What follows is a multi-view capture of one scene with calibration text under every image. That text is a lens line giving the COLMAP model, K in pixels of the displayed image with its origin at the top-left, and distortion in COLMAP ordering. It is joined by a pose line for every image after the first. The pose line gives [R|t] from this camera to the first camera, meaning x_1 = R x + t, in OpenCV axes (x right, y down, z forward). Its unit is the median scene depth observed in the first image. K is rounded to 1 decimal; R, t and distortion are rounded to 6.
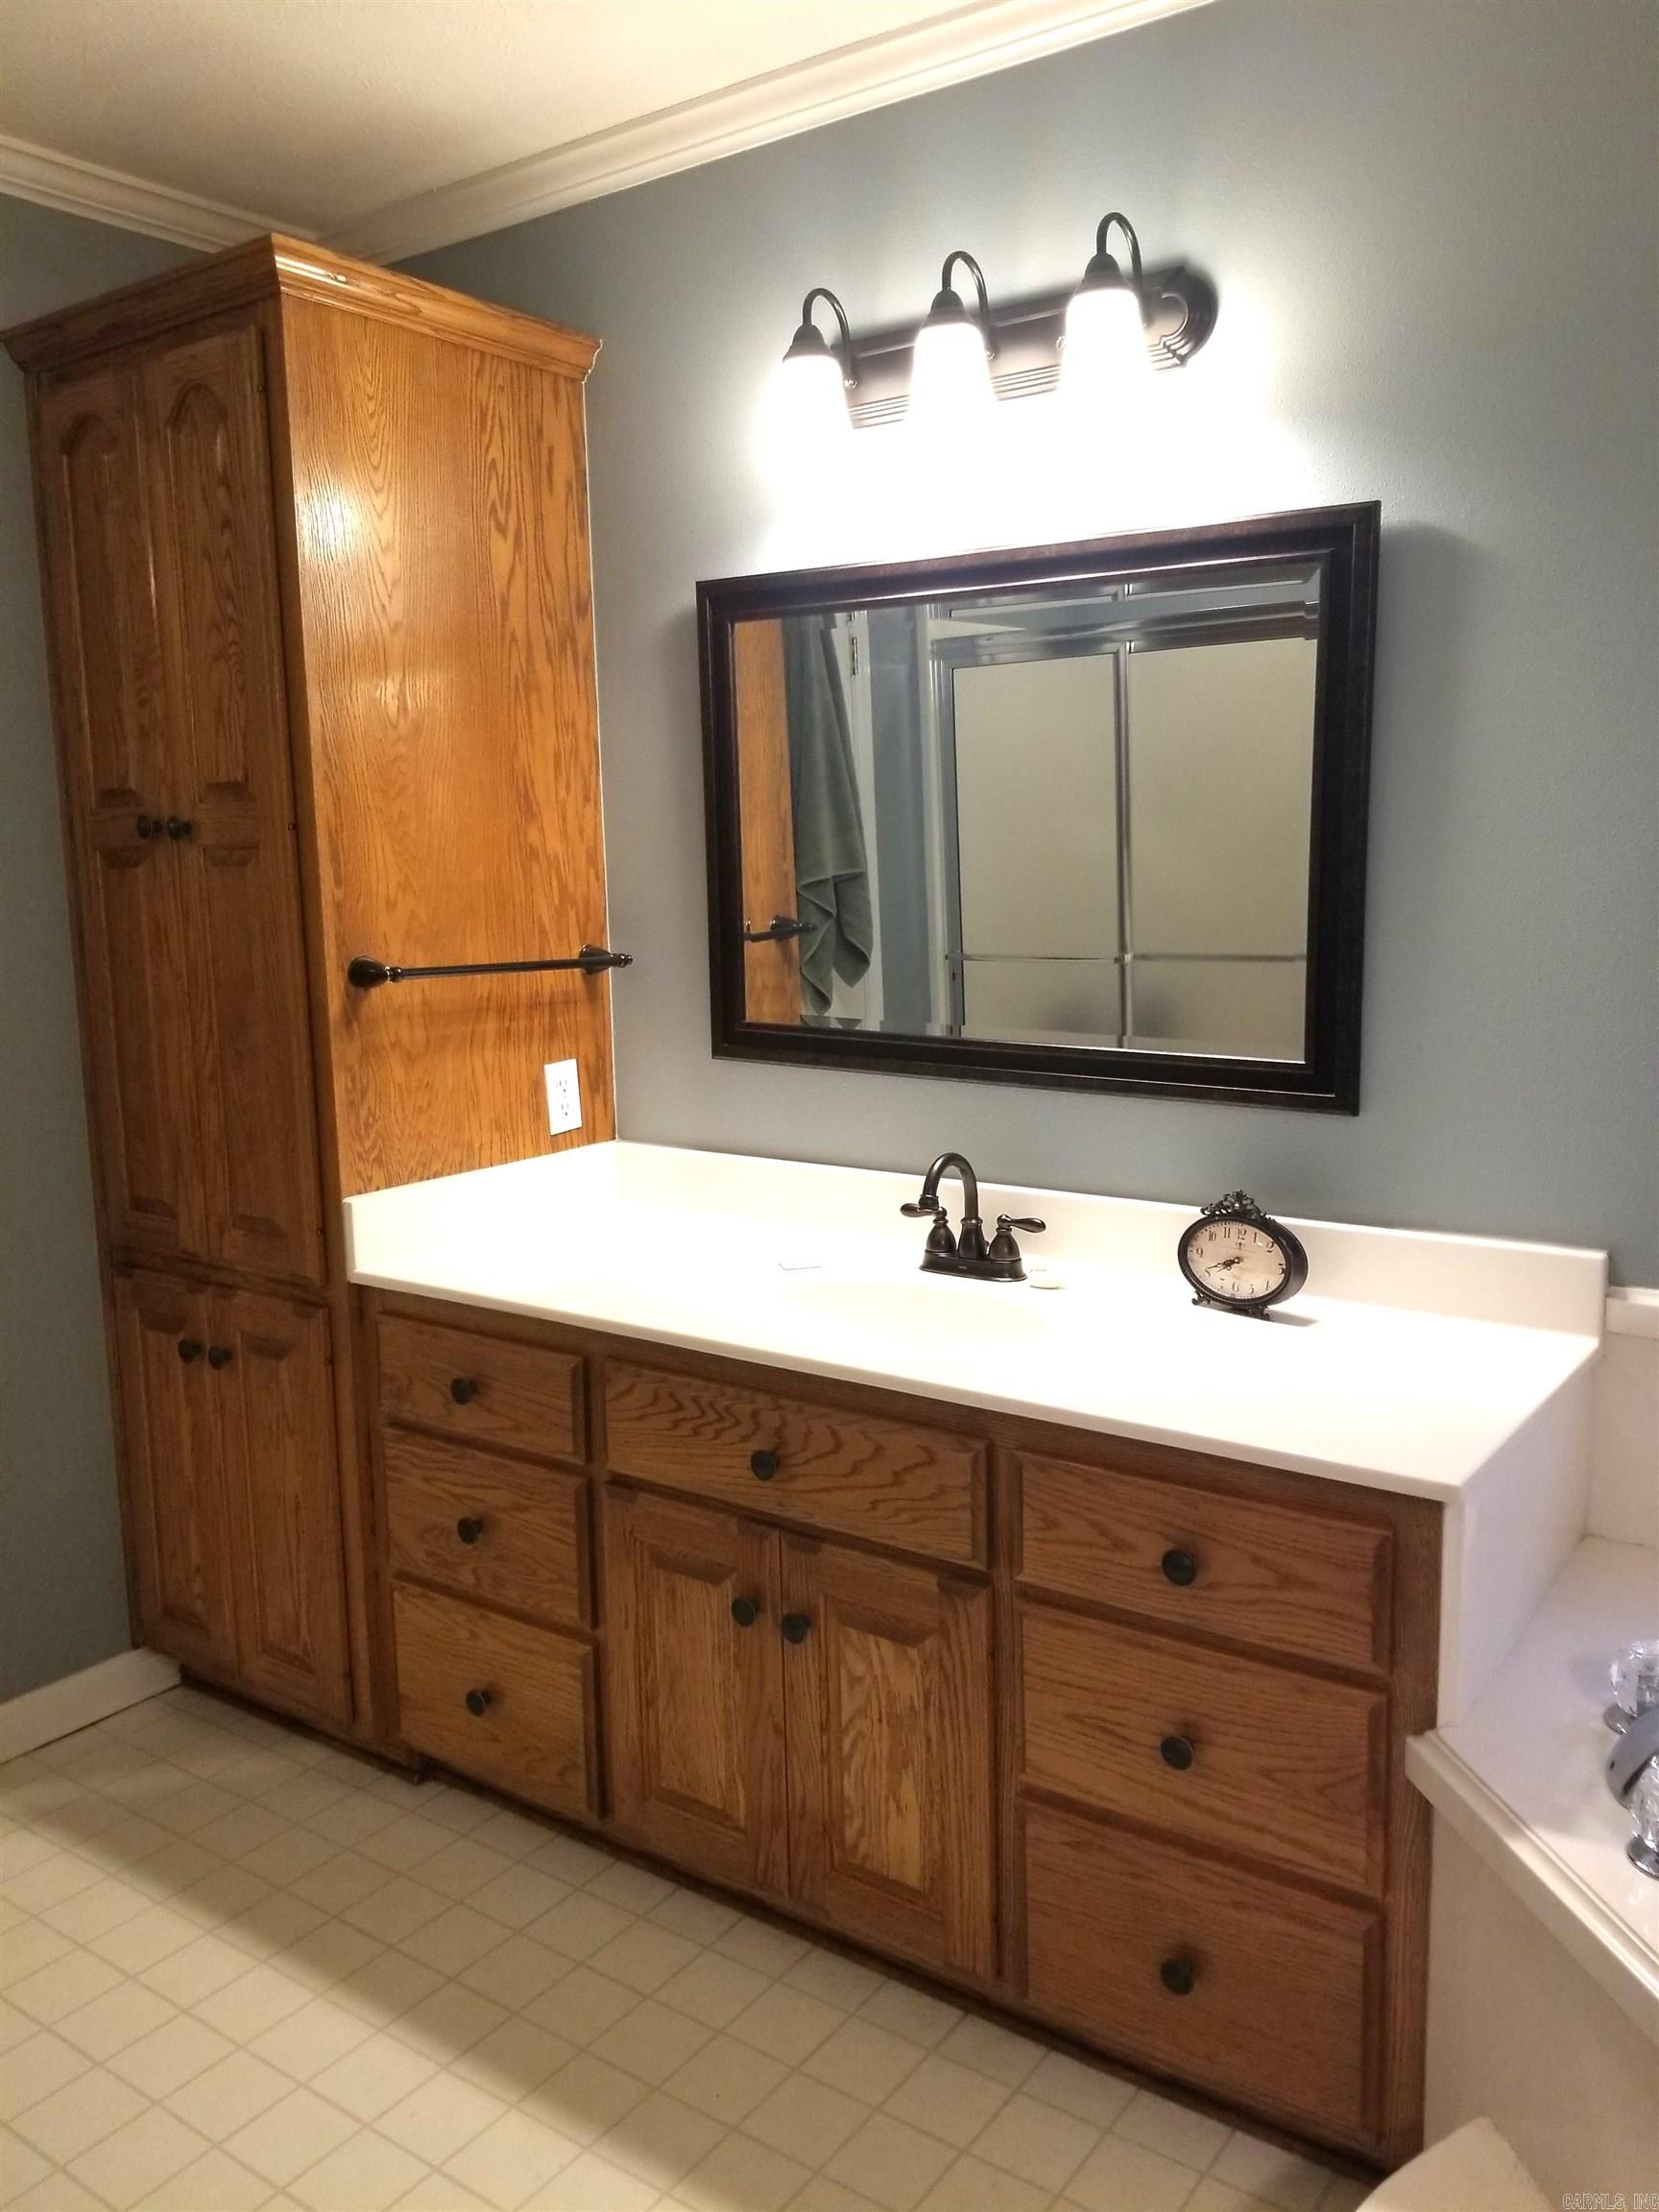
lens RADIAL K [[1744.5, 0, 829.5], [0, 1744.5, 1106.0], [0, 0, 1]] dist [0.061673, -0.120229]
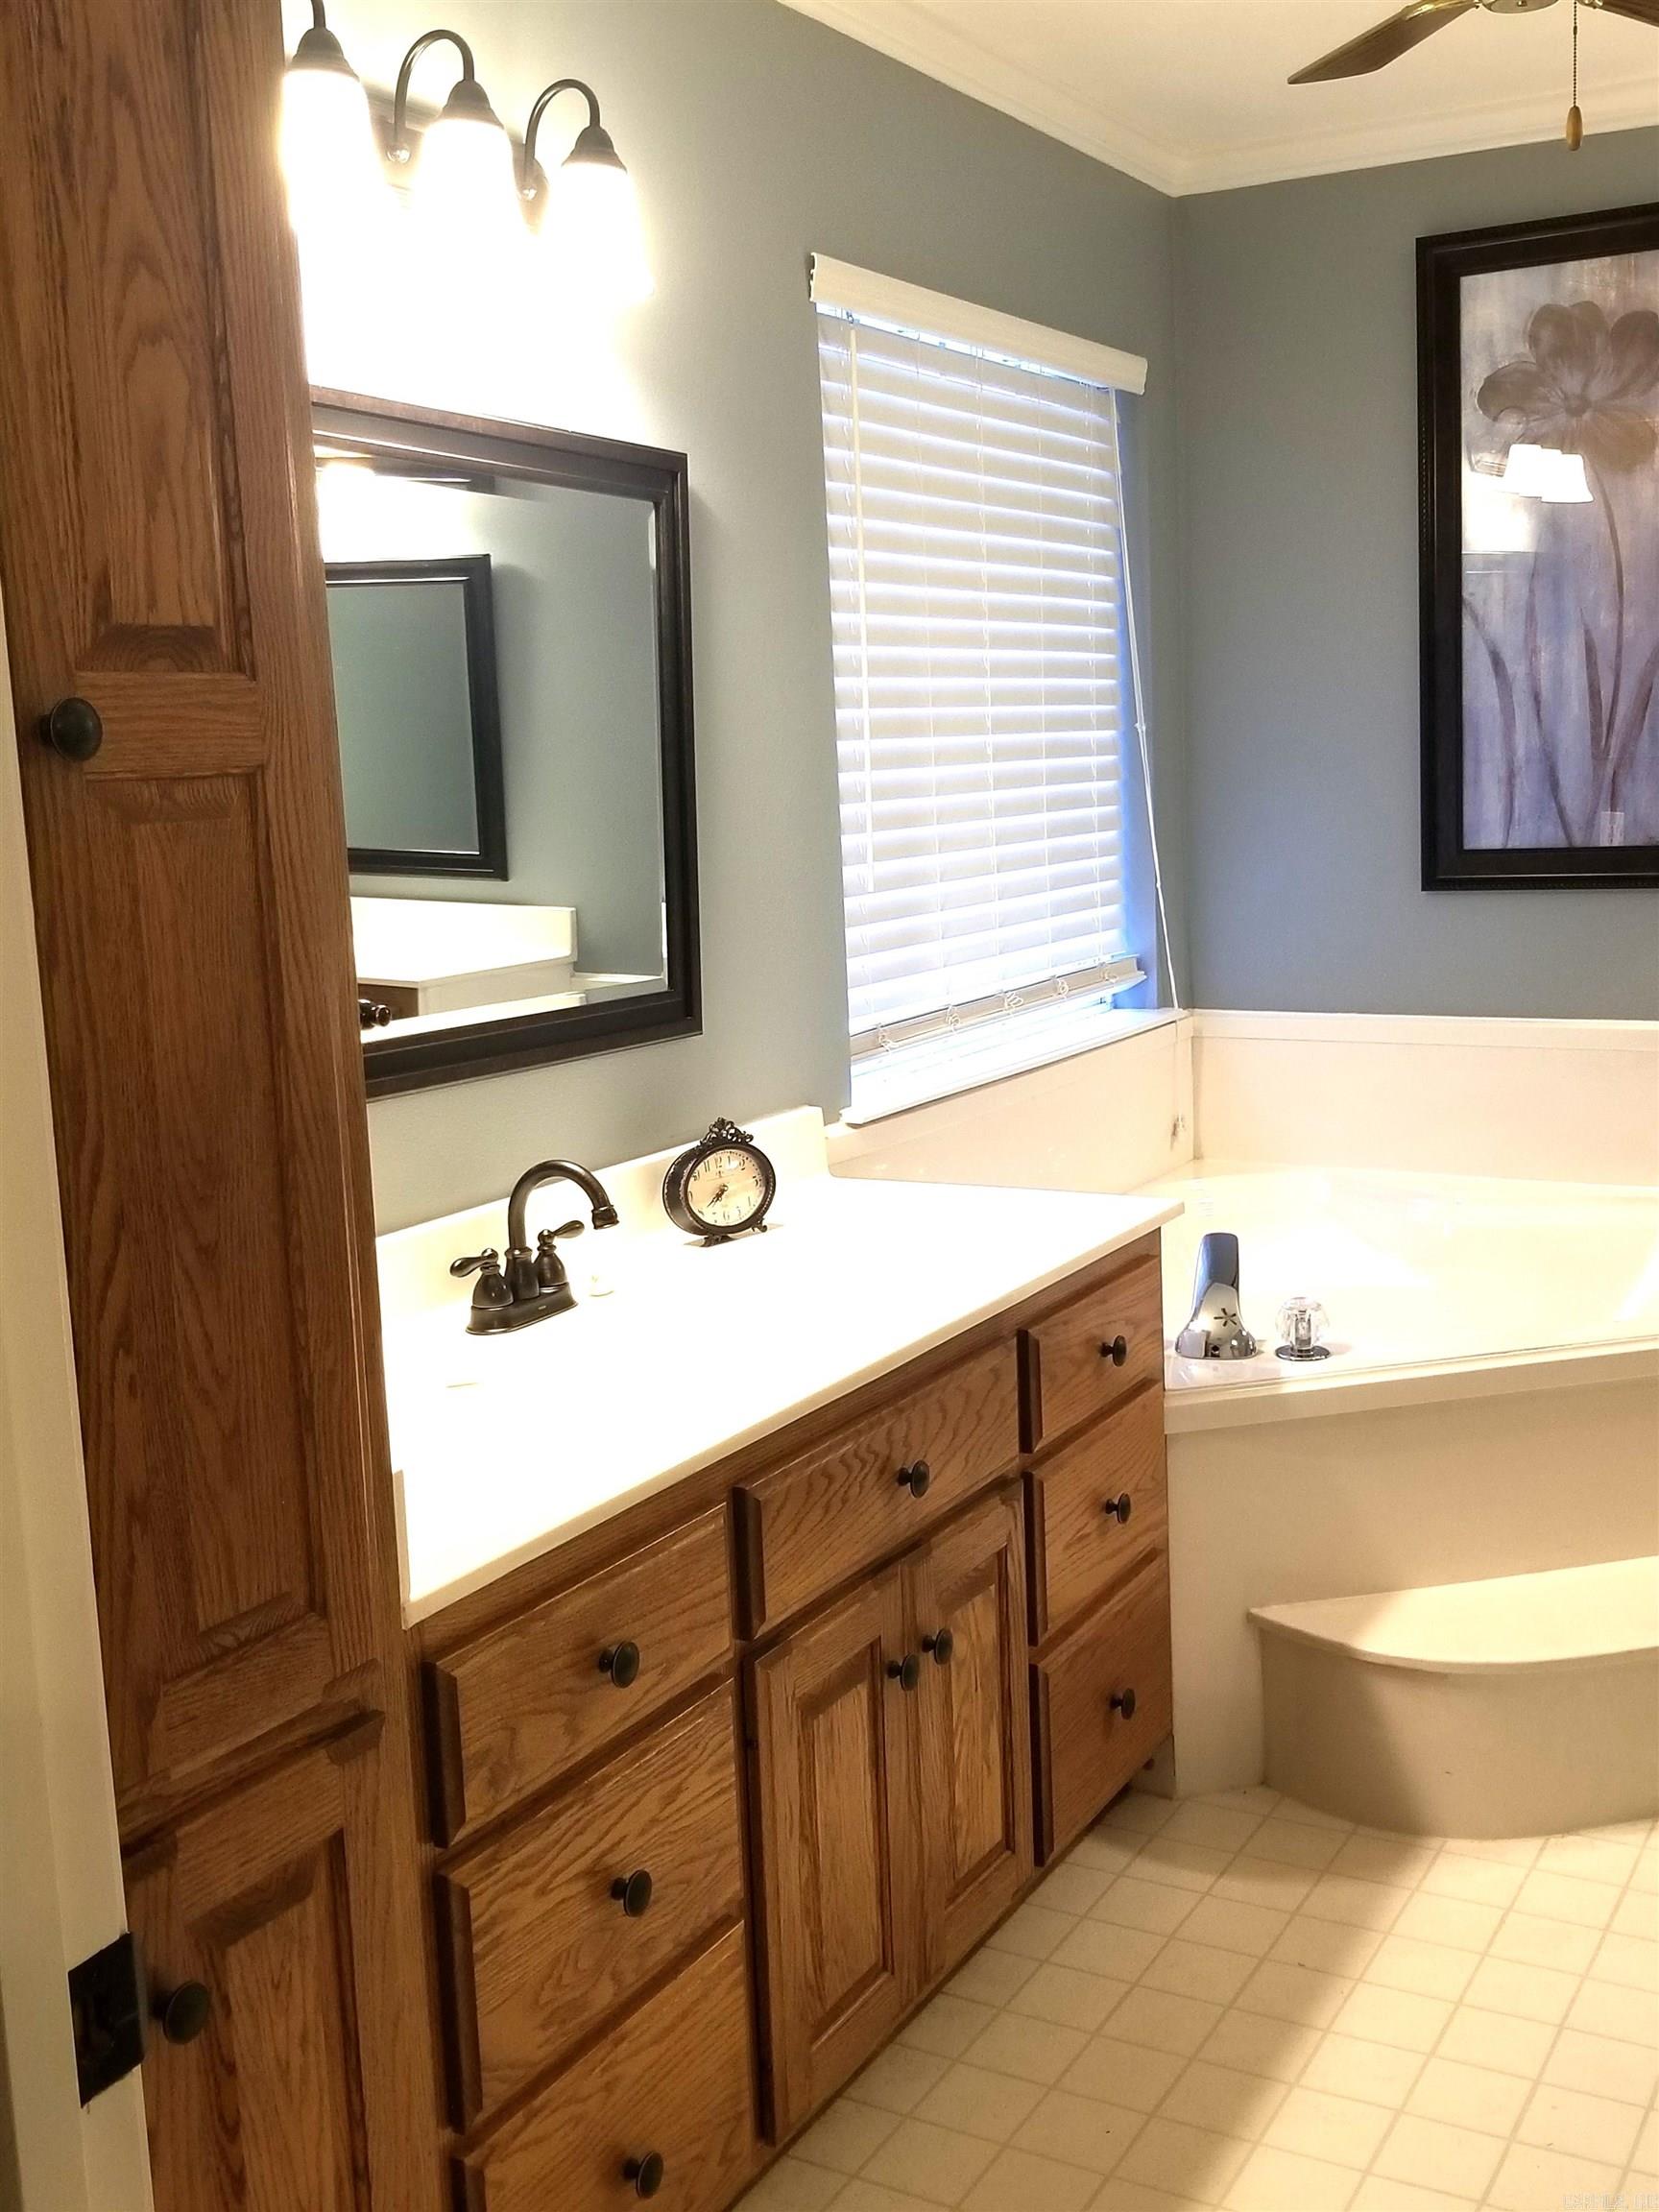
lens RADIAL K [[2297.4, 0, 829.1], [0, 2297.4, 1084.1], [0, 0, 1]] dist [0.136330, -0.330548]
pose [[-0.103213, -0.118581, 0.987565, -1.029841], [0.191715, 0.971879, 0.136734, -0.133919], [-0.976008, 0.203444, -0.077577, 0.995871]]
